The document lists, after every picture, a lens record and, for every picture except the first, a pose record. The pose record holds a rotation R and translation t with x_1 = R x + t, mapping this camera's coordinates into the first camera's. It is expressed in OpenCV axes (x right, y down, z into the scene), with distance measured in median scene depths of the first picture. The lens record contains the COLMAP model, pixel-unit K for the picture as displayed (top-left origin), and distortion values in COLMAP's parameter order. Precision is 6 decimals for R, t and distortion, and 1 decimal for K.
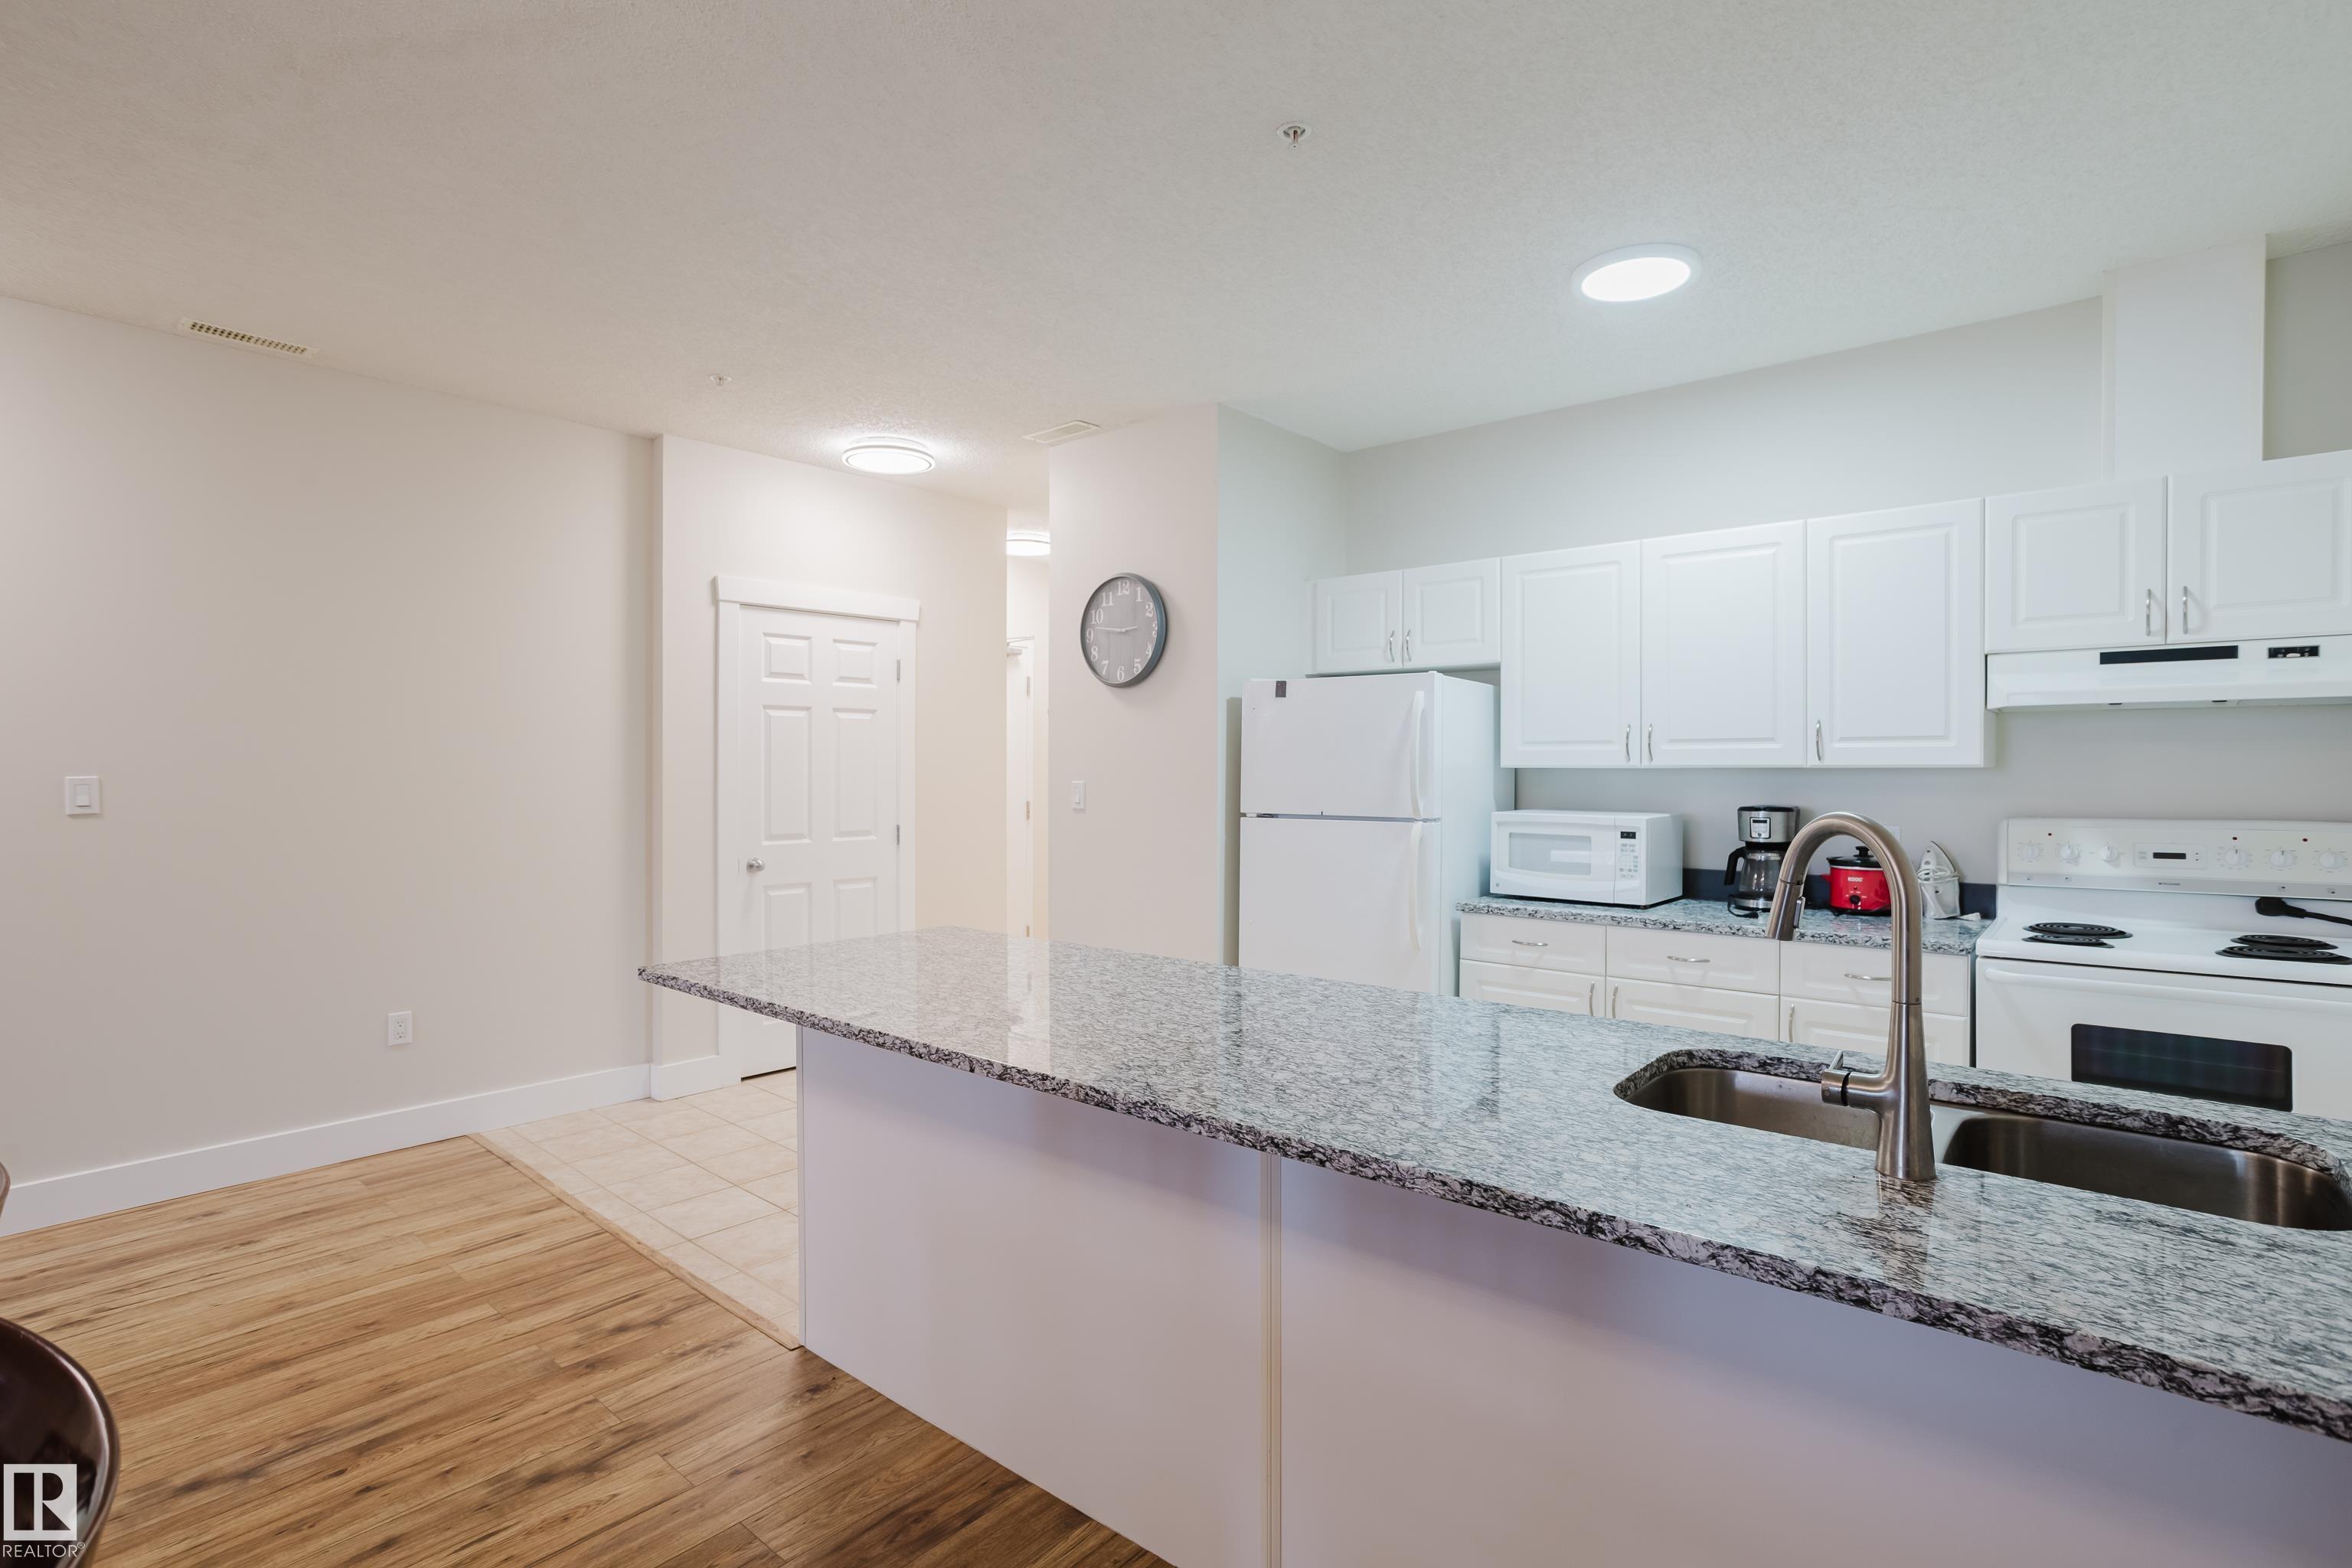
lens RADIAL K [[1140.7, 0, 1162.7], [0, 1140.7, 777.4], [0, 0, 1]] dist [-0.039998, 0.024992]
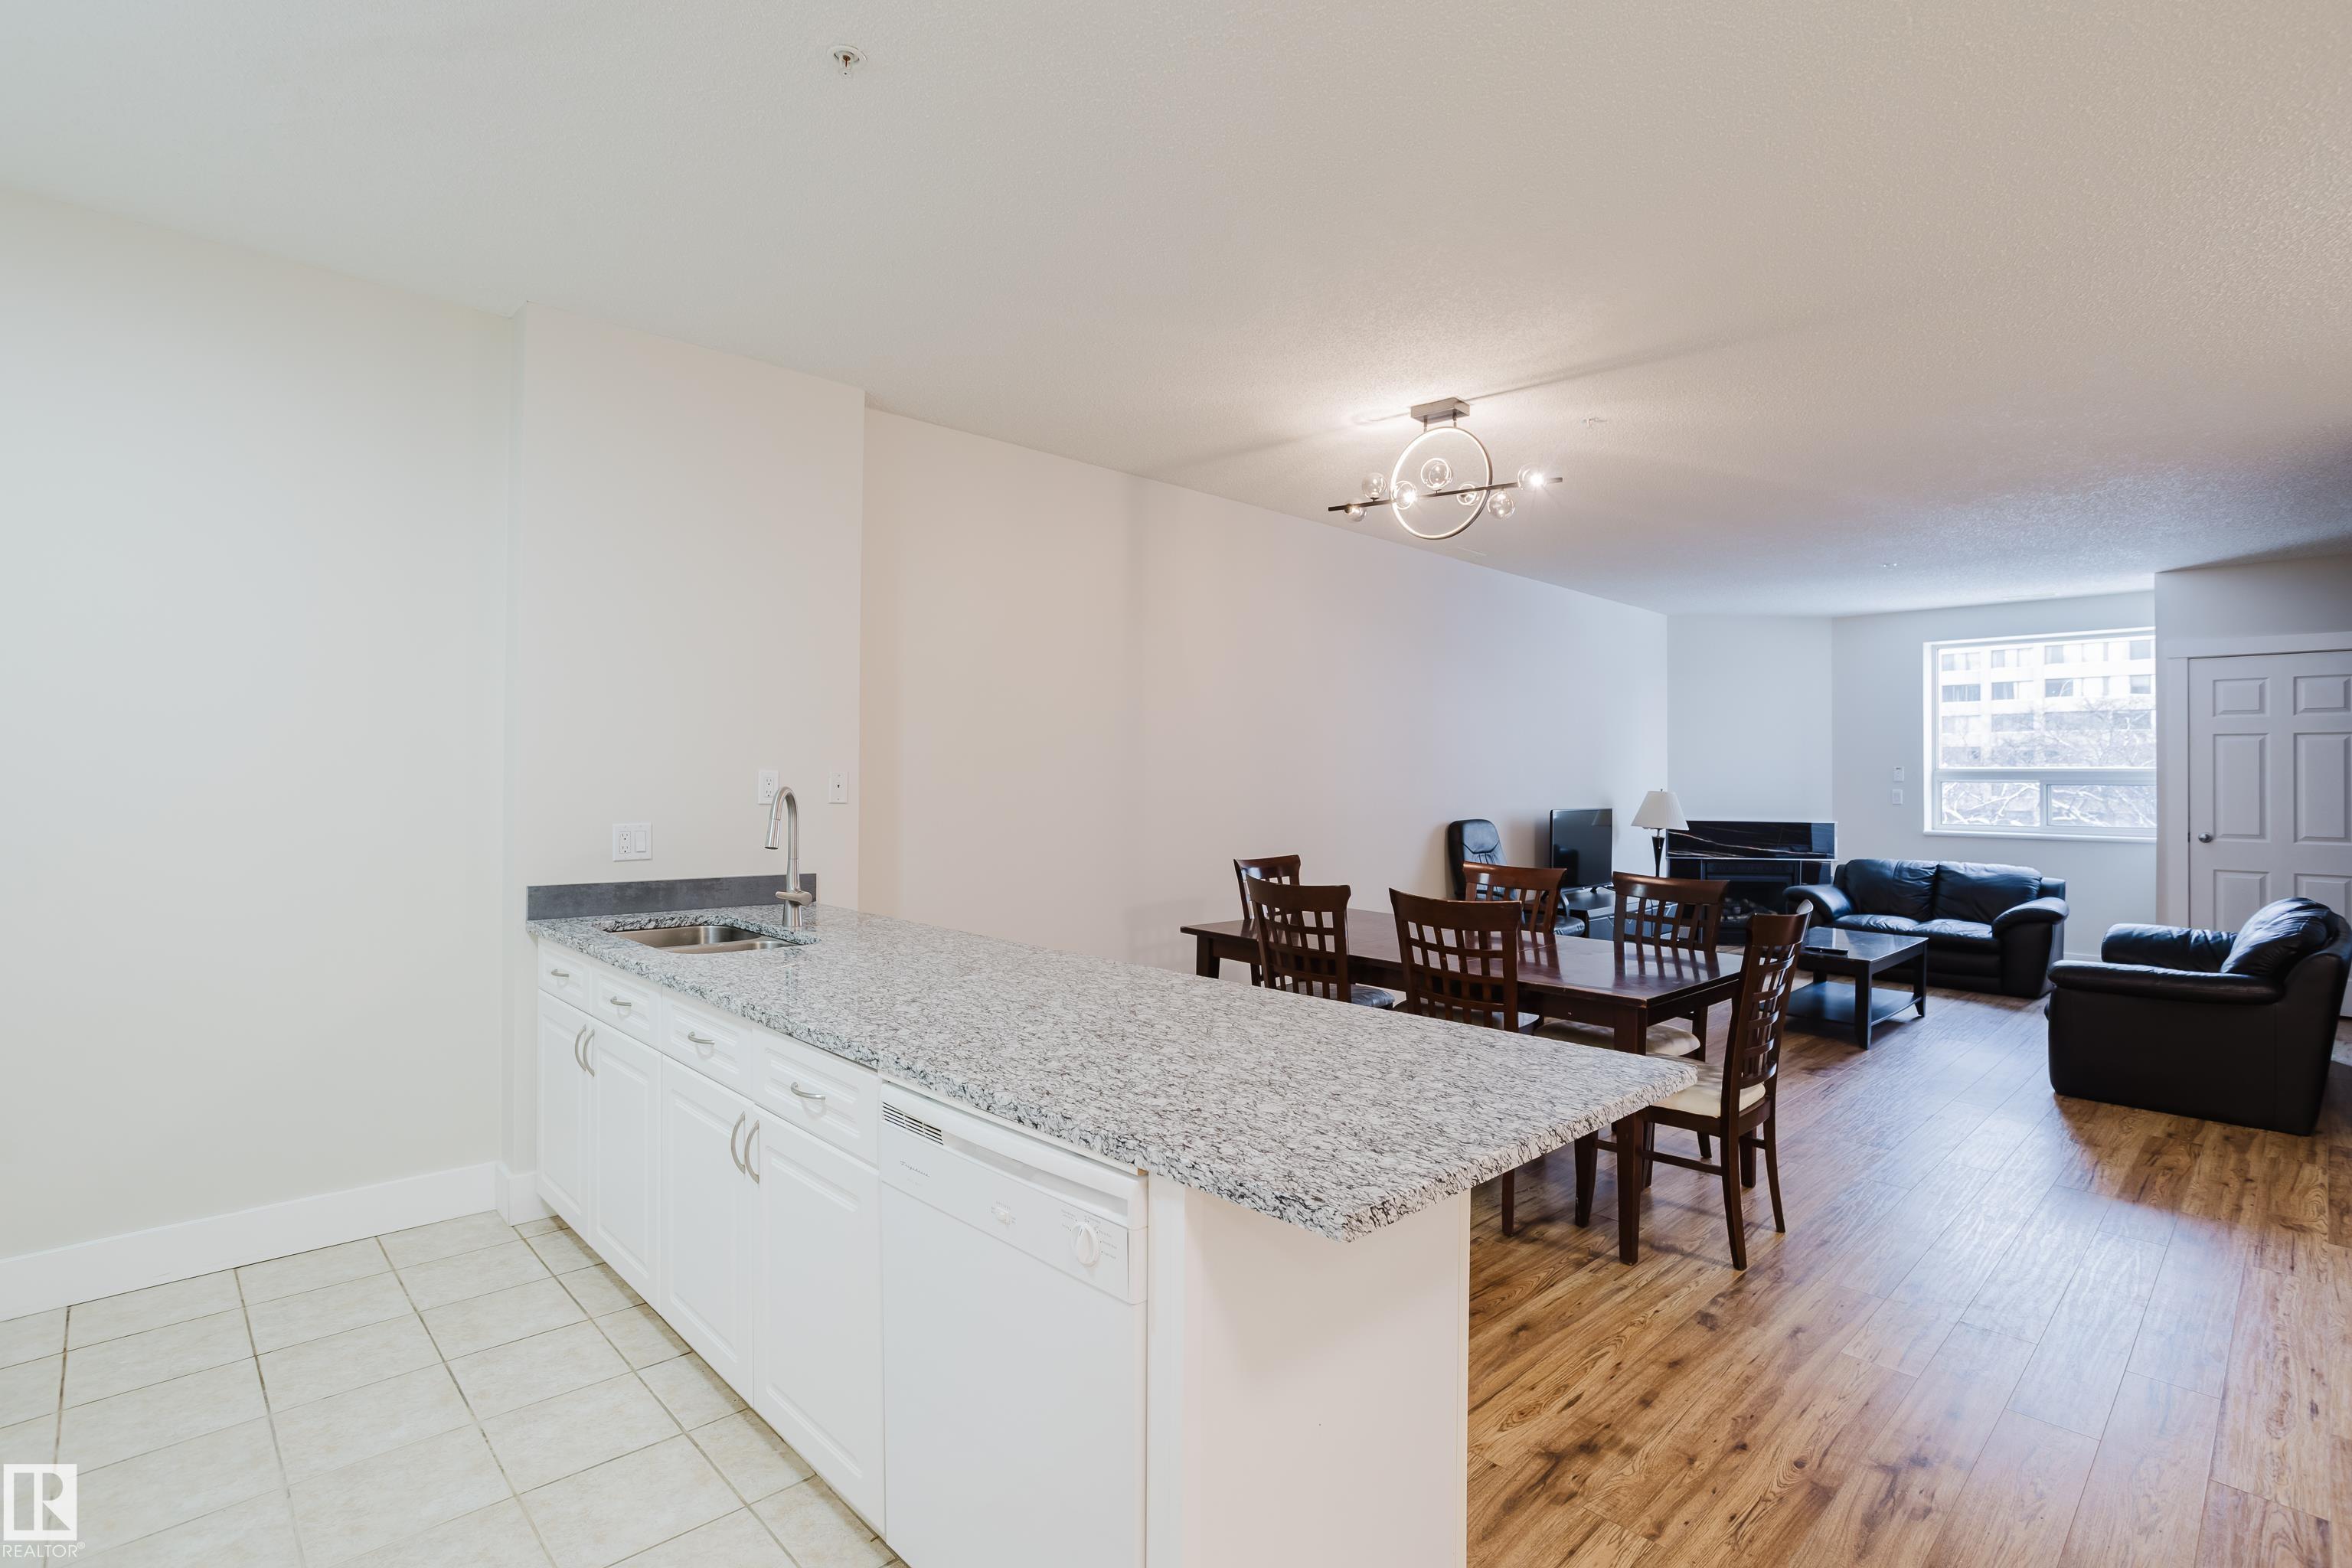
lens RADIAL K [[1140.7, 0, 1170.3], [0, 1140.7, 753.4], [0, 0, 1]] dist [-0.039998, 0.024992]
pose [[-0.996255, -0.008587, 0.086036, -0.154113], [-0.009779, 0.999862, -0.013452, -0.004989], [-0.085908, -0.014243, -0.996201, 1.297785]]
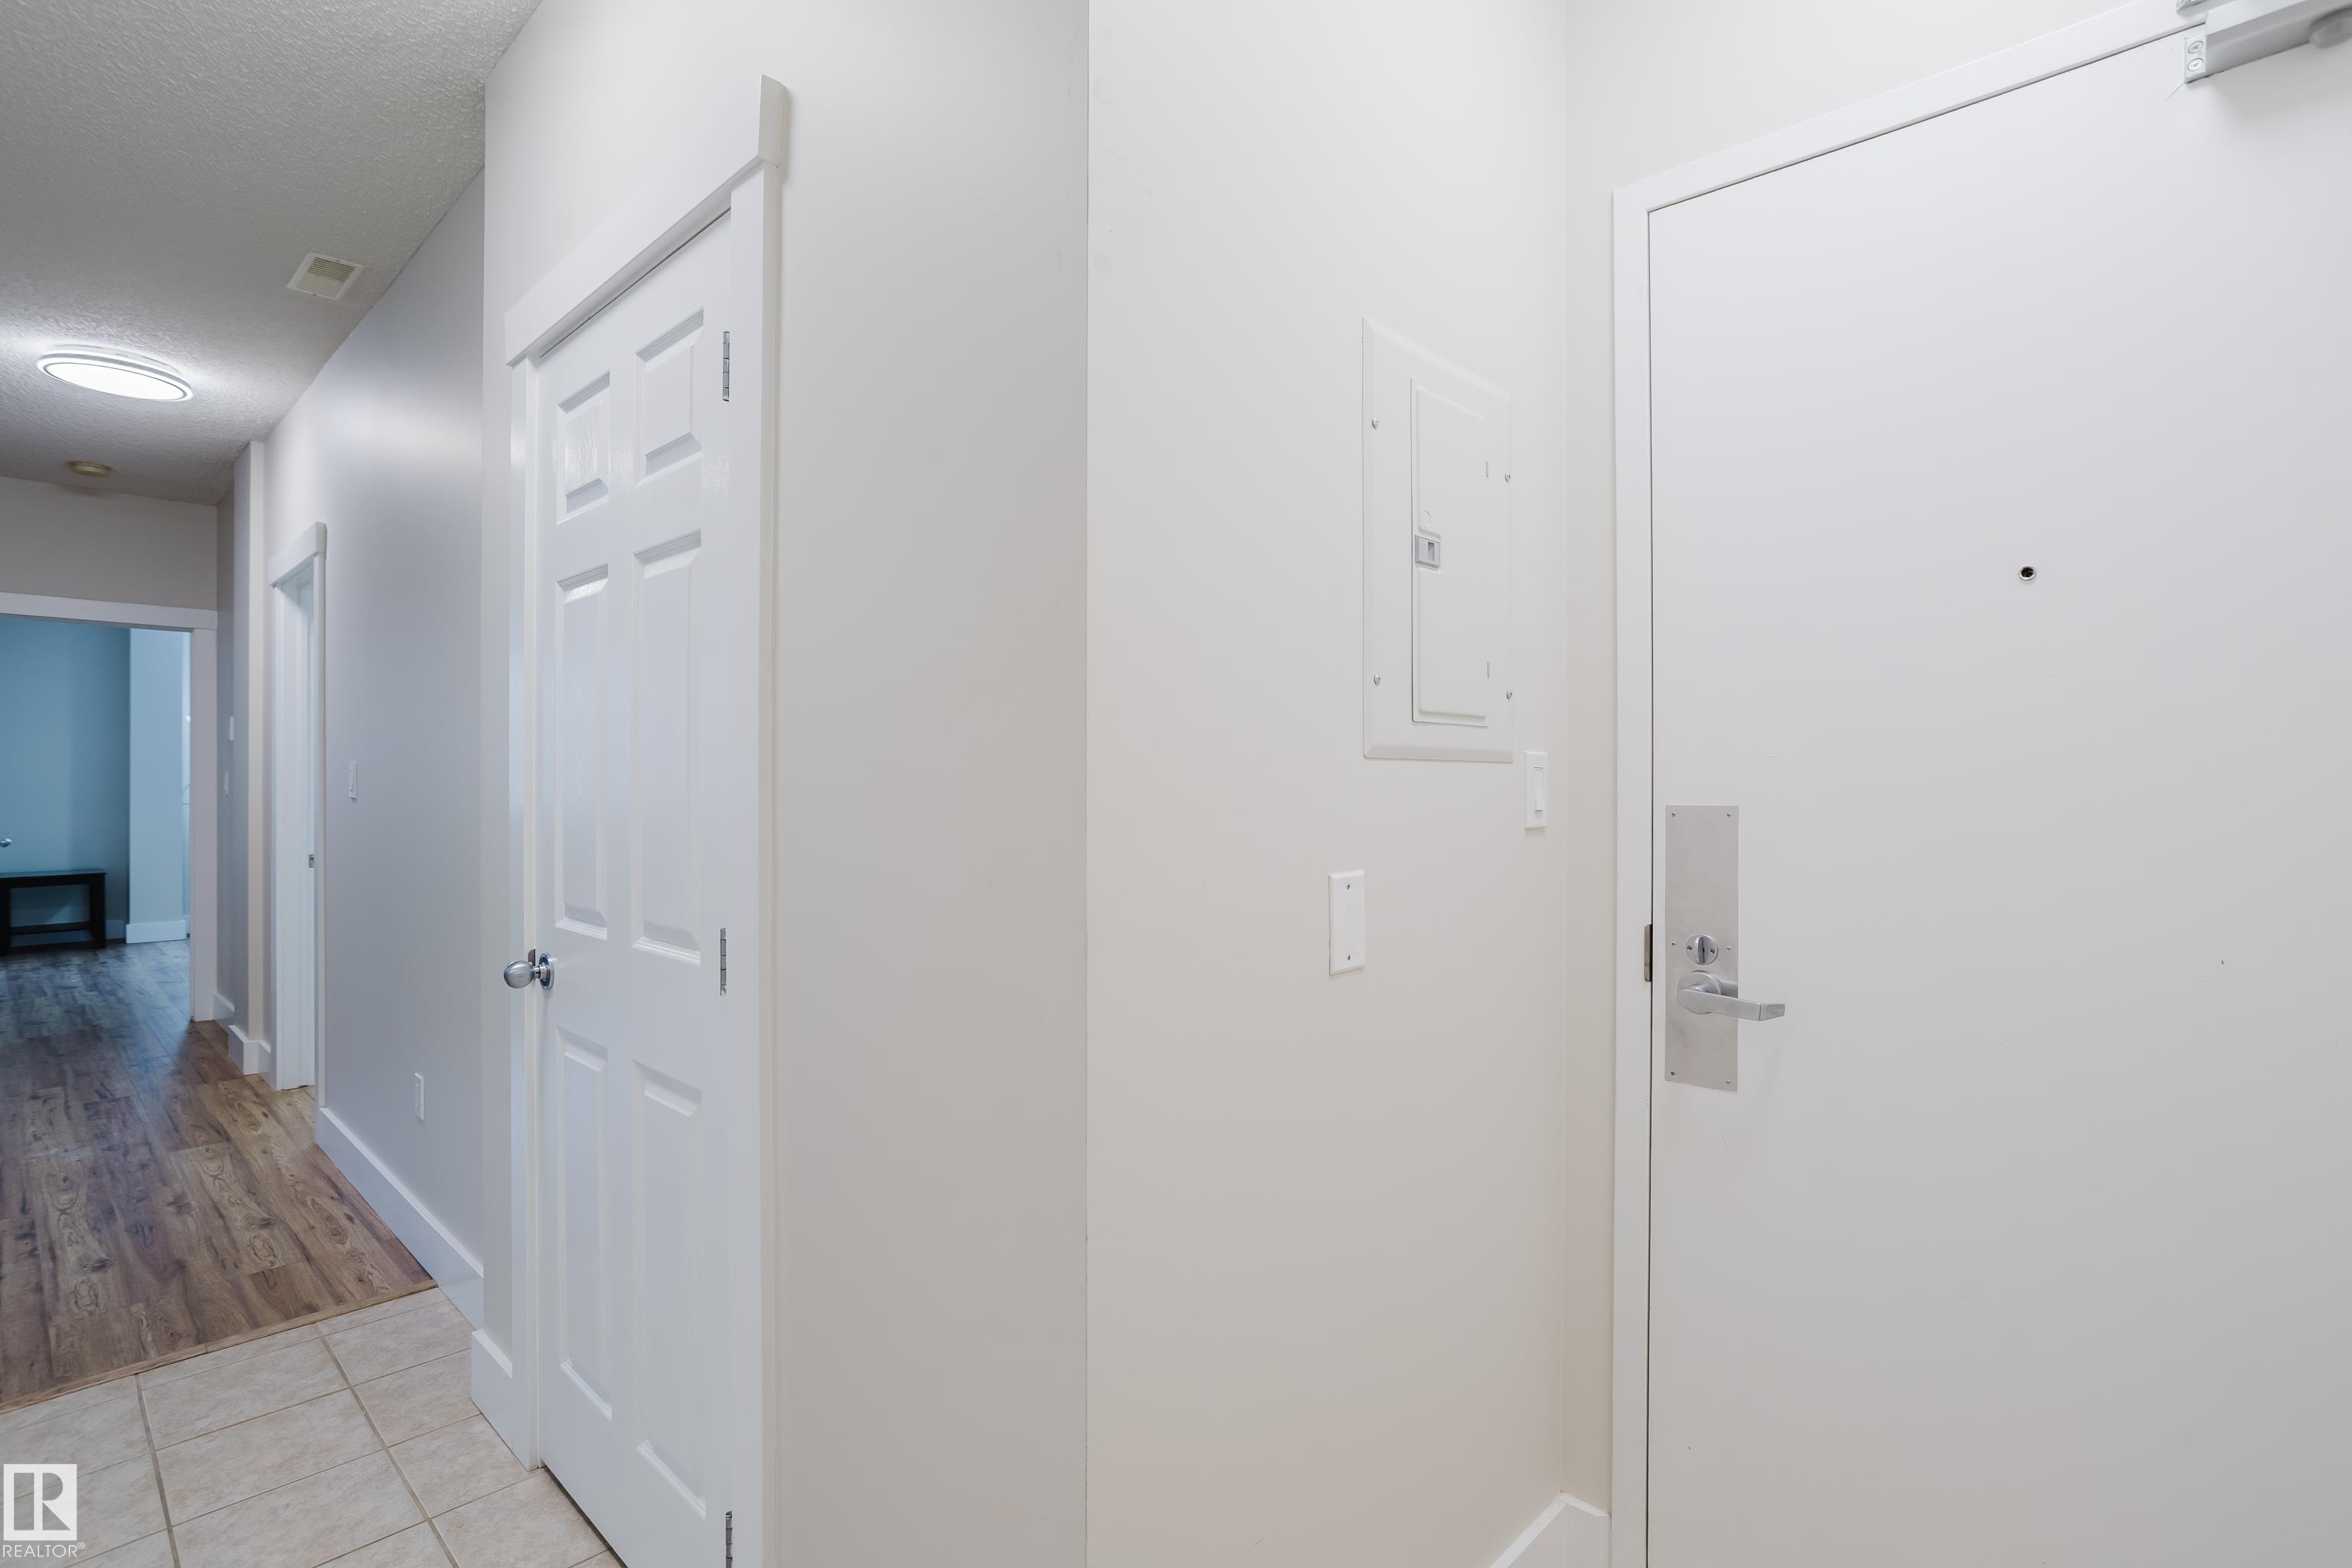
lens RADIAL K [[1110.0, 0, 1174.1], [0, 1110.0, 788.7], [0, 0, 1]] dist [-0.001329, 0.001528]
pose [[-0.036515, 0.006465, -0.999312, 0.049917], [-0.011189, 0.999914, 0.006878, 0.008866], [0.999270, 0.011432, -0.036440, 1.760350]]
